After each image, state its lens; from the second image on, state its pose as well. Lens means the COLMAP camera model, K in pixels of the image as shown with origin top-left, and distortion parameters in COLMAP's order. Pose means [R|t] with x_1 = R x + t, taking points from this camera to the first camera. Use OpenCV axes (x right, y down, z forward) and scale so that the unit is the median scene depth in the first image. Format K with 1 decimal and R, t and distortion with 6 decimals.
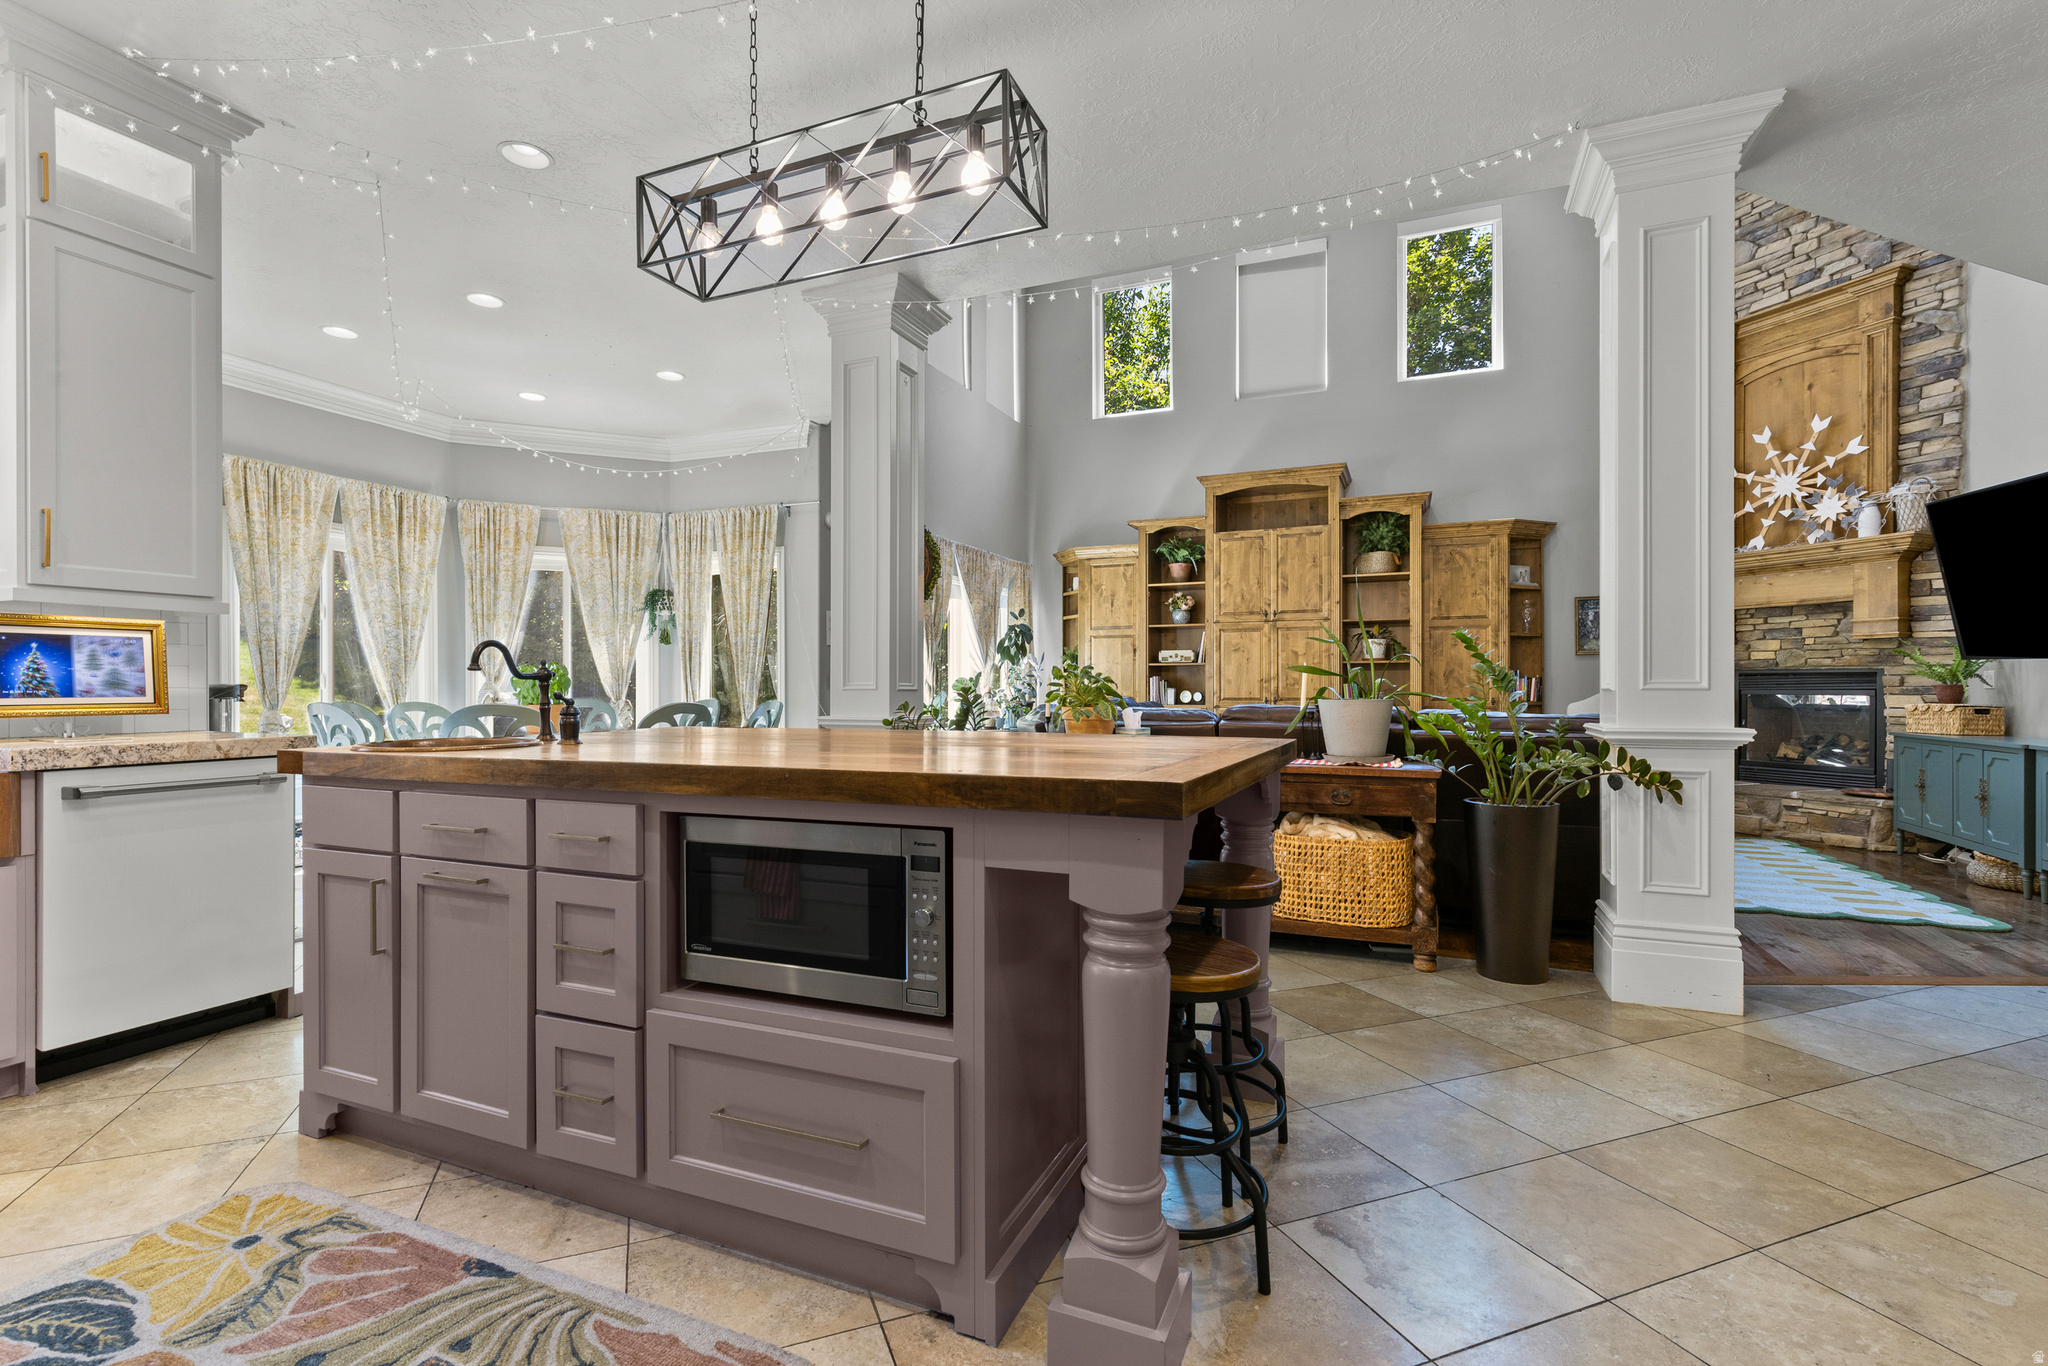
lens RADIAL K [[928.1, 0, 1035.8], [0, 928.1, 689.6], [0, 0, 1]] dist [0.002857, -0.001042]
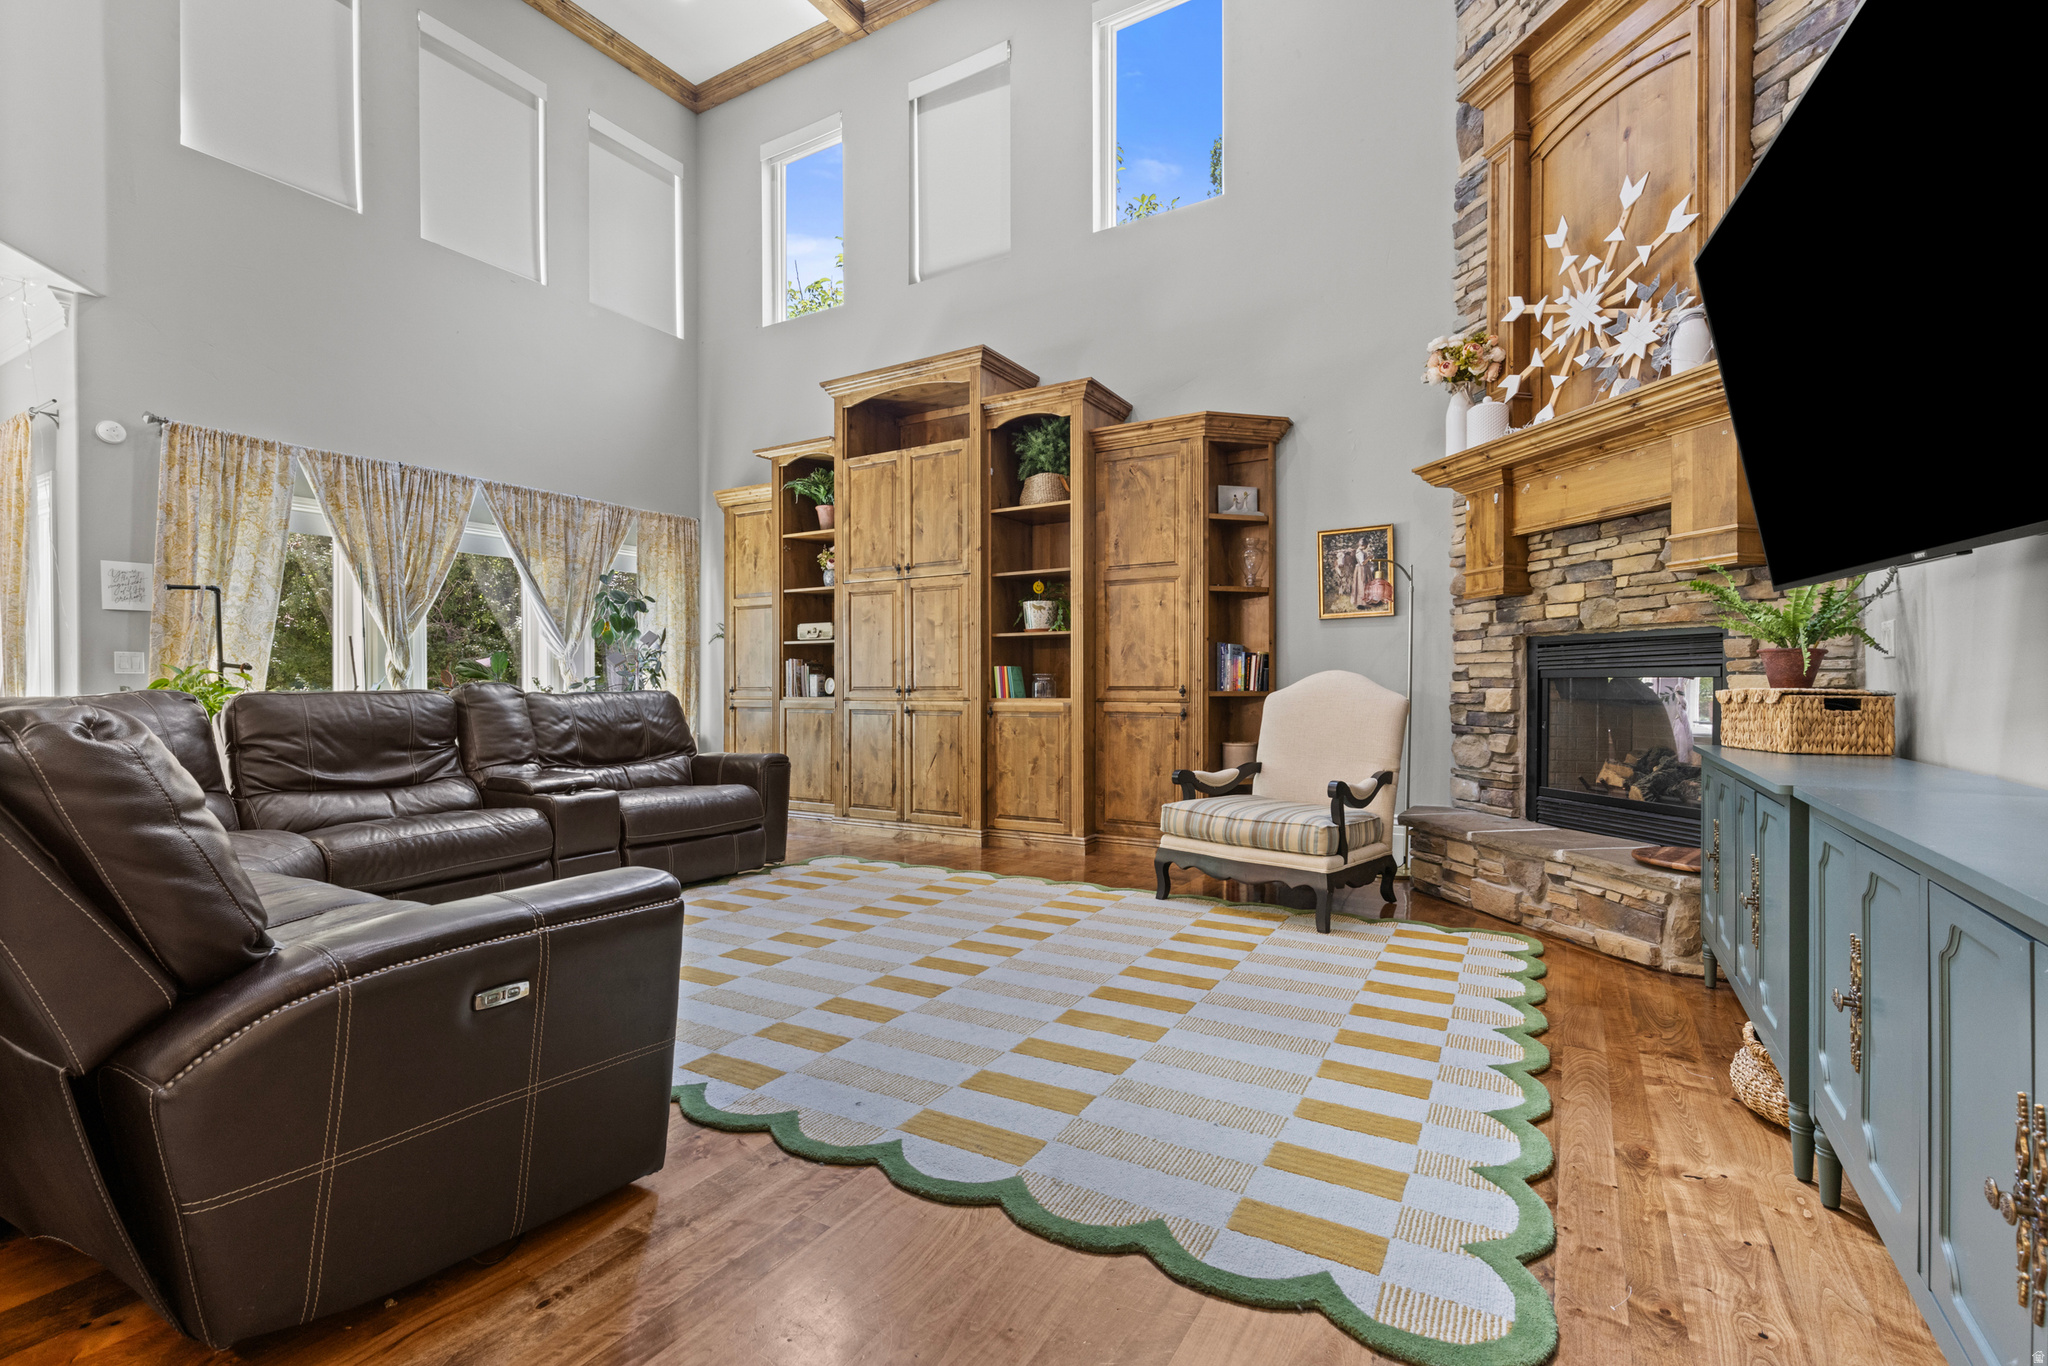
lens RADIAL K [[928.1, 0, 1006.3], [0, 928.1, 690.6], [0, 0, 1]] dist [0.002857, -0.001042]
pose [[0.989305, 0.000201, -0.145861, 0.434113], [0.000187, 0.999996, 0.002649, 0.010024], [0.145861, -0.002648, 0.989302, 0.307105]]
